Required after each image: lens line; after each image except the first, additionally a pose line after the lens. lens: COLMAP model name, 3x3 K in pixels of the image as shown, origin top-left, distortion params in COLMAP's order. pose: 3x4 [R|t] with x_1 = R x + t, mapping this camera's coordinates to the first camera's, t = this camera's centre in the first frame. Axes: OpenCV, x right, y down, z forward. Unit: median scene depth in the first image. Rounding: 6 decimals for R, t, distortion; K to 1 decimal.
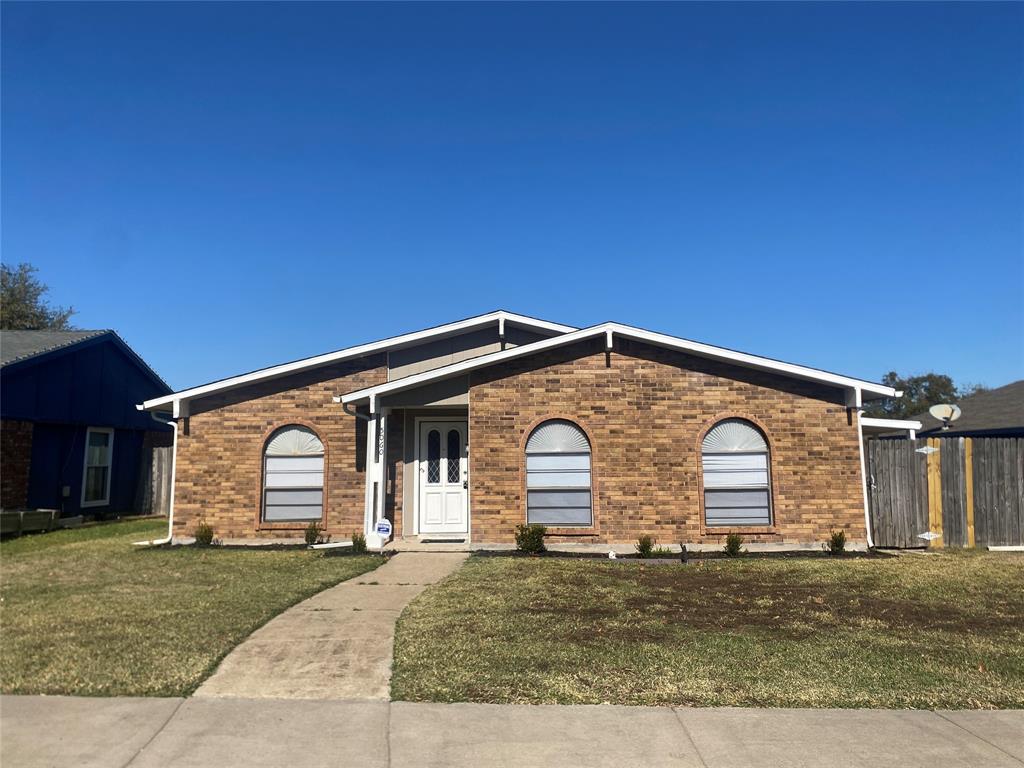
lens RADIAL K [[781.8, 0, 512.0], [0, 781.8, 384.0], [0, 0, 1]] dist [0.044472, -0.005711]
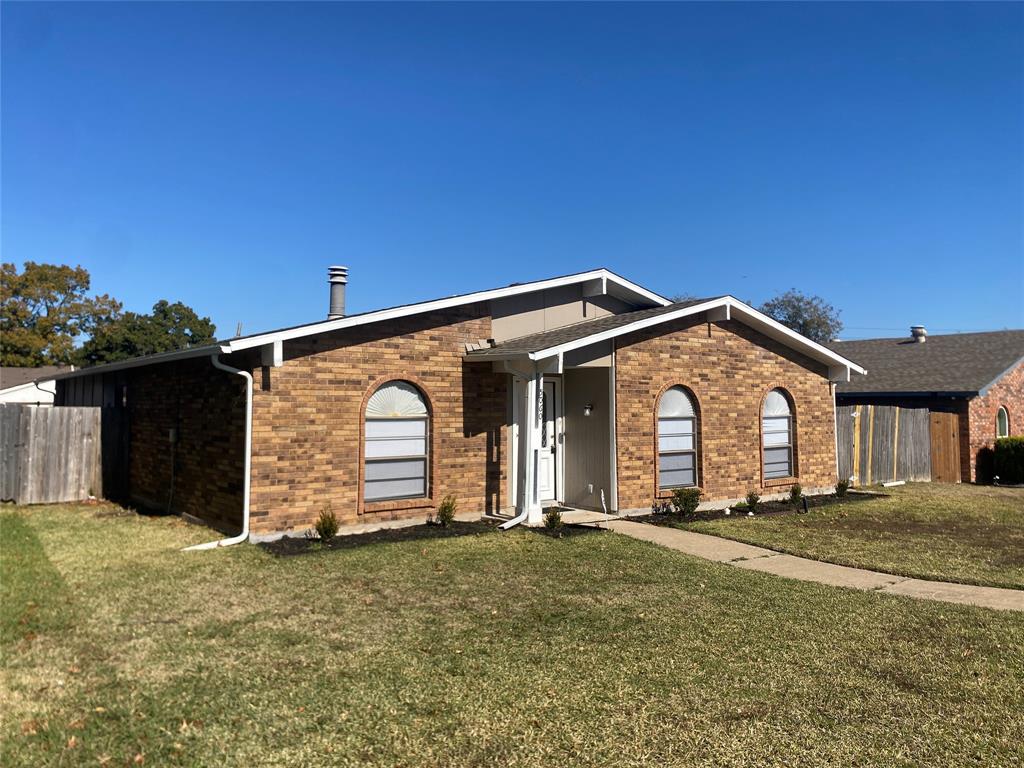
lens RADIAL K [[781.8, 0, 512.0], [0, 781.8, 384.0], [0, 0, 1]] dist [0.044472, -0.005711]
pose [[0.776616, 0.024571, 0.629495, -0.700000], [-0.071598, 0.996207, 0.049446, 0.007824], [-0.625892, -0.083471, 0.775430, 0.311583]]
